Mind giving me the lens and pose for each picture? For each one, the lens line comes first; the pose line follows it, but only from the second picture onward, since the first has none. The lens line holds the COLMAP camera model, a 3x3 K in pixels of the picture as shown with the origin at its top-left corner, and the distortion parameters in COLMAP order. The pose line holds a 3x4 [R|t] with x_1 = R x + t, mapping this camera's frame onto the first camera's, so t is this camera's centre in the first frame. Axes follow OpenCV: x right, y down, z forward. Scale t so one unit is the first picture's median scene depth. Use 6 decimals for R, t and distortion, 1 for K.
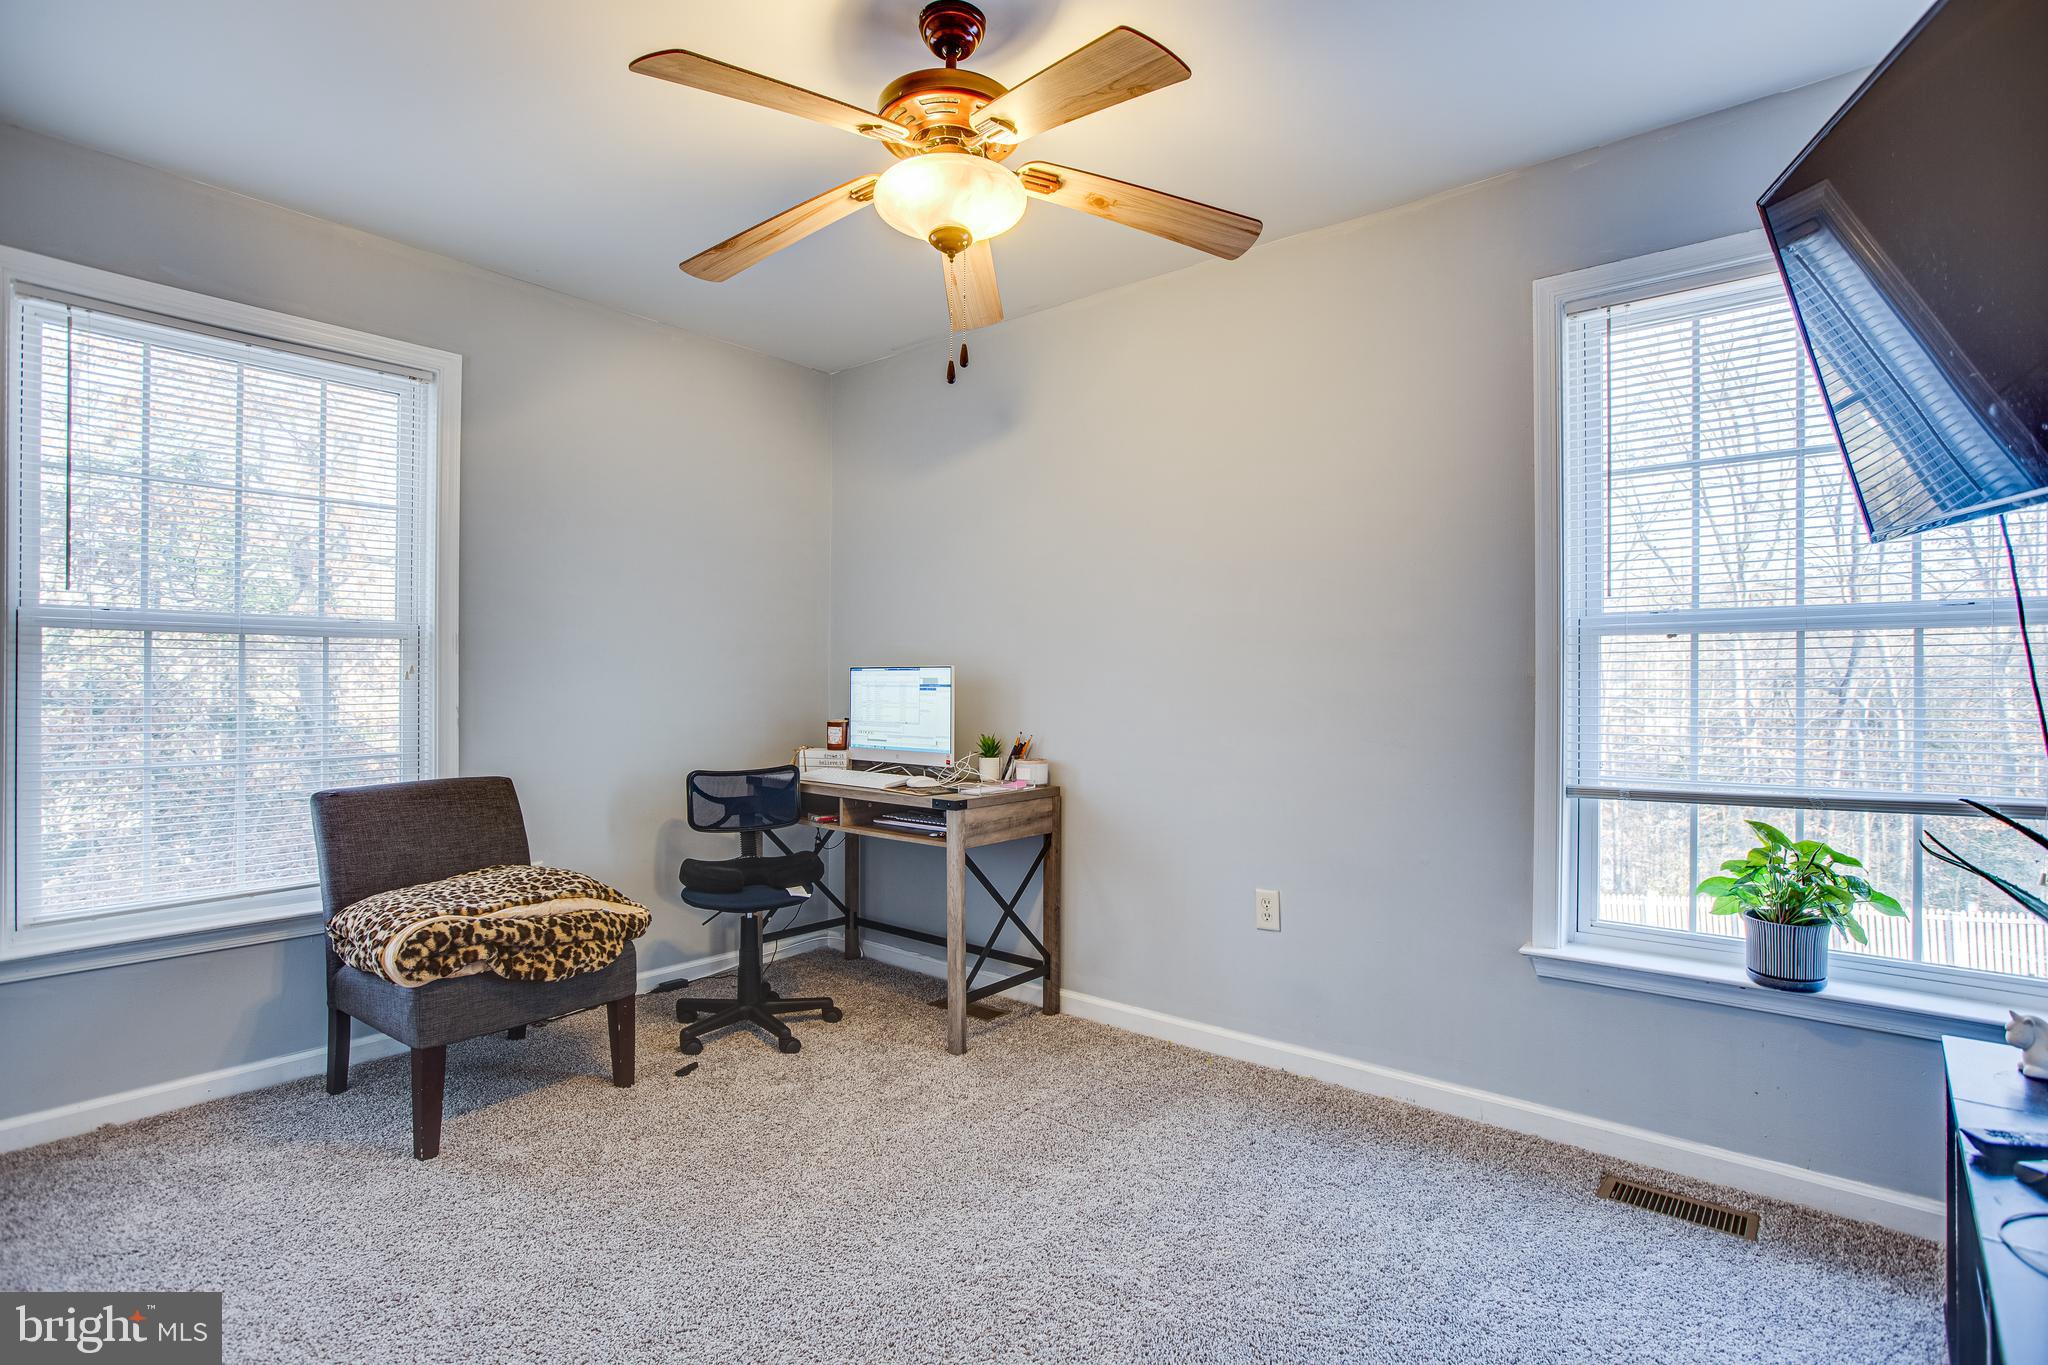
lens RADIAL K [[940.0, 0, 1024.0], [0, 940.0, 682.5], [0, 0, 1]] dist [-0.039626, 0.016933]
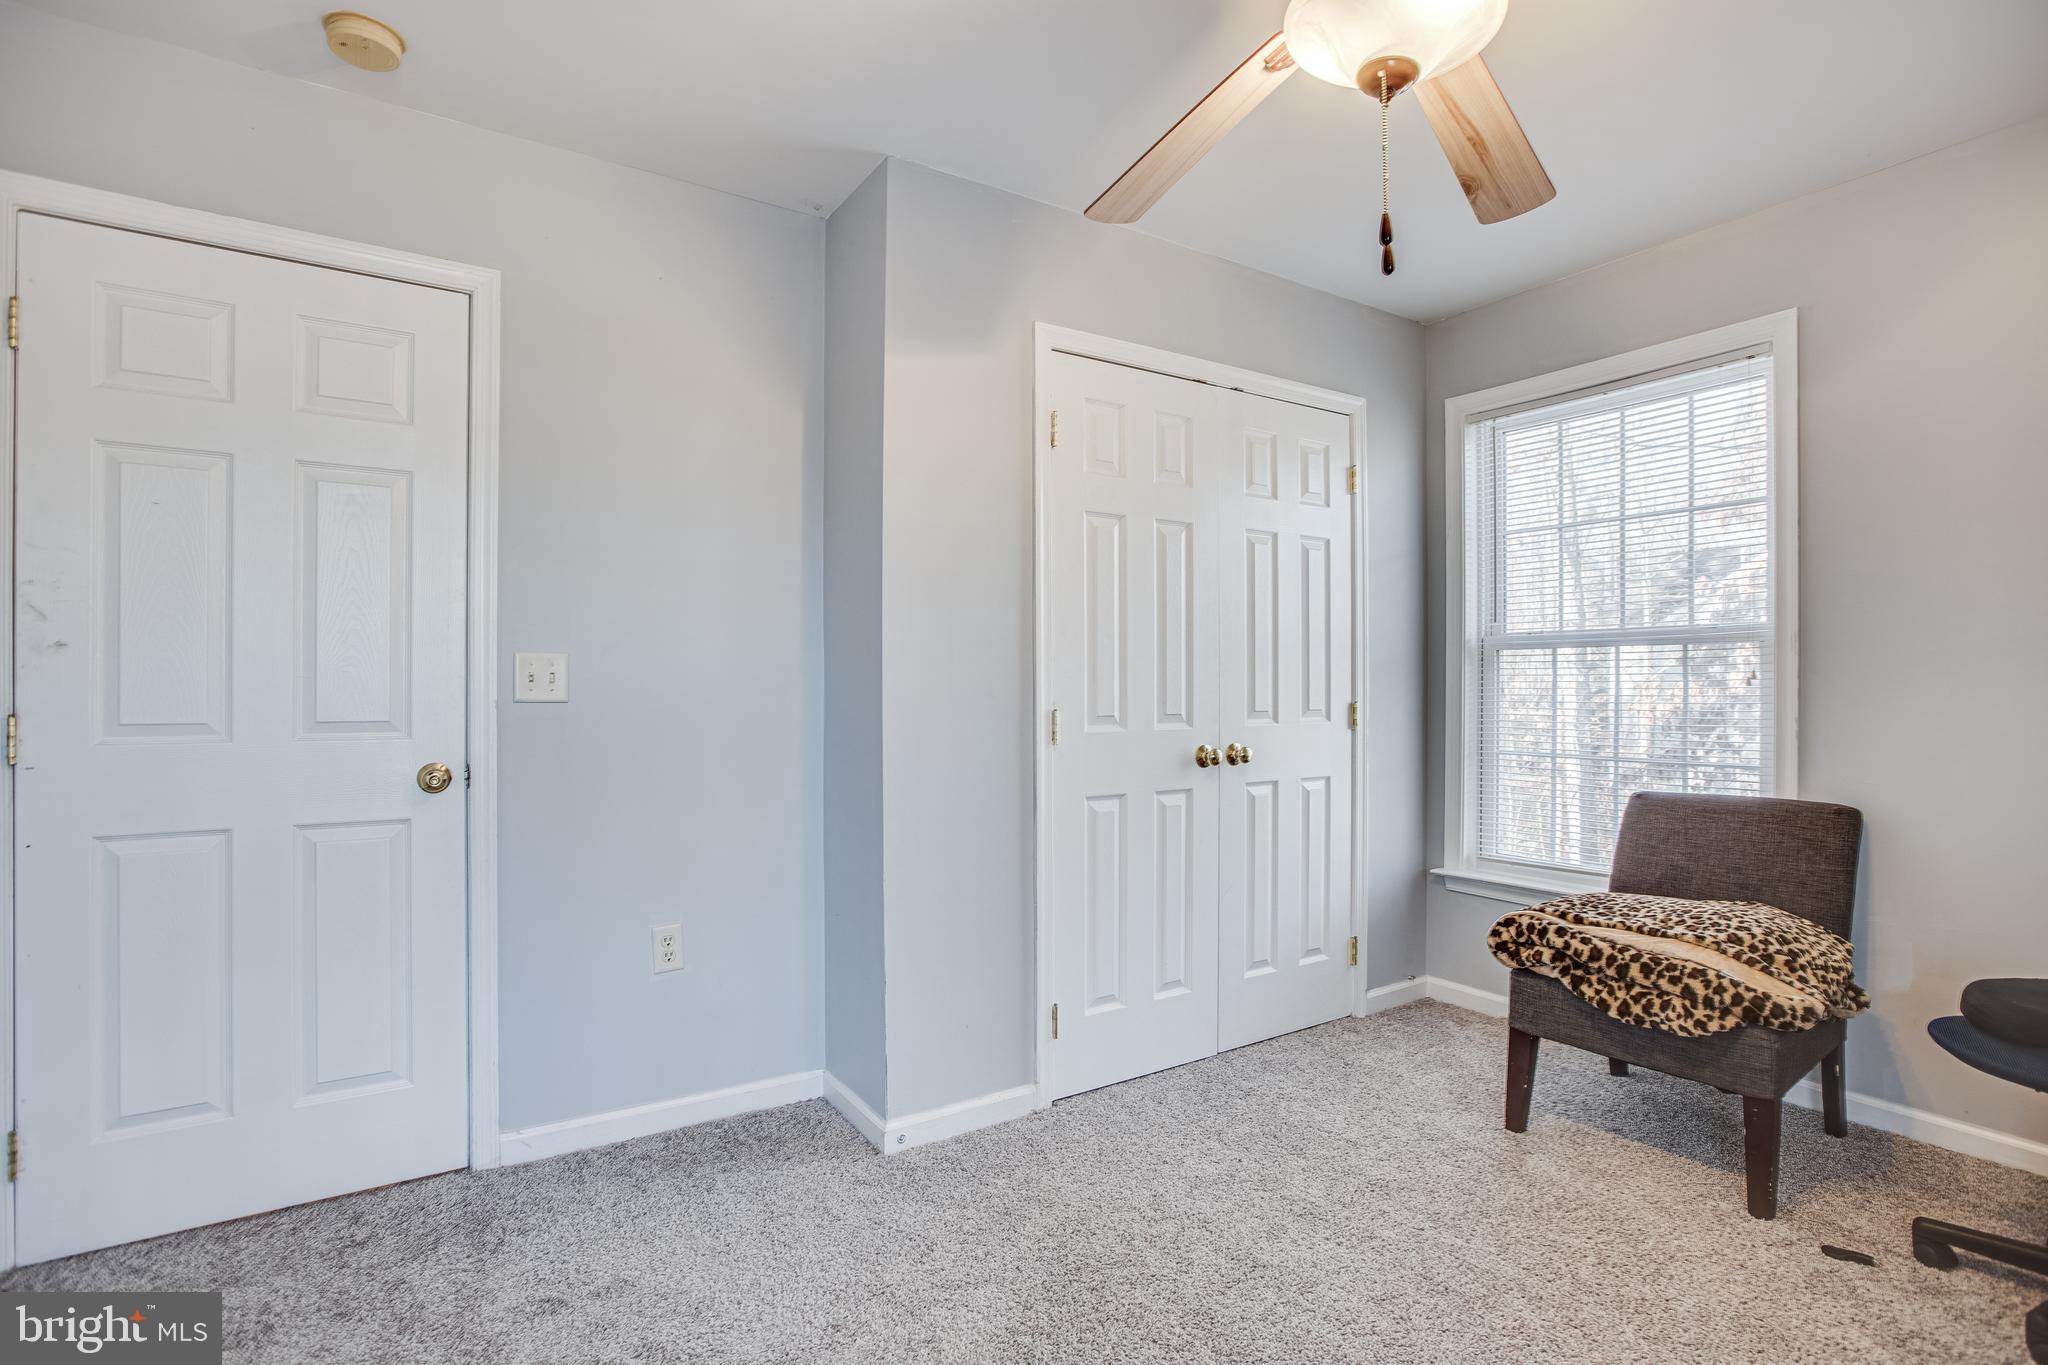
lens RADIAL K [[940.0, 0, 1024.0], [0, 940.0, 682.5], [0, 0, 1]] dist [-0.039626, 0.016933]
pose [[-0.248771, -0.009160, -0.968519, 0.490177], [-0.000309, 0.999956, -0.009378, 0.003332], [0.968562, -0.002034, -0.248763, 0.645072]]
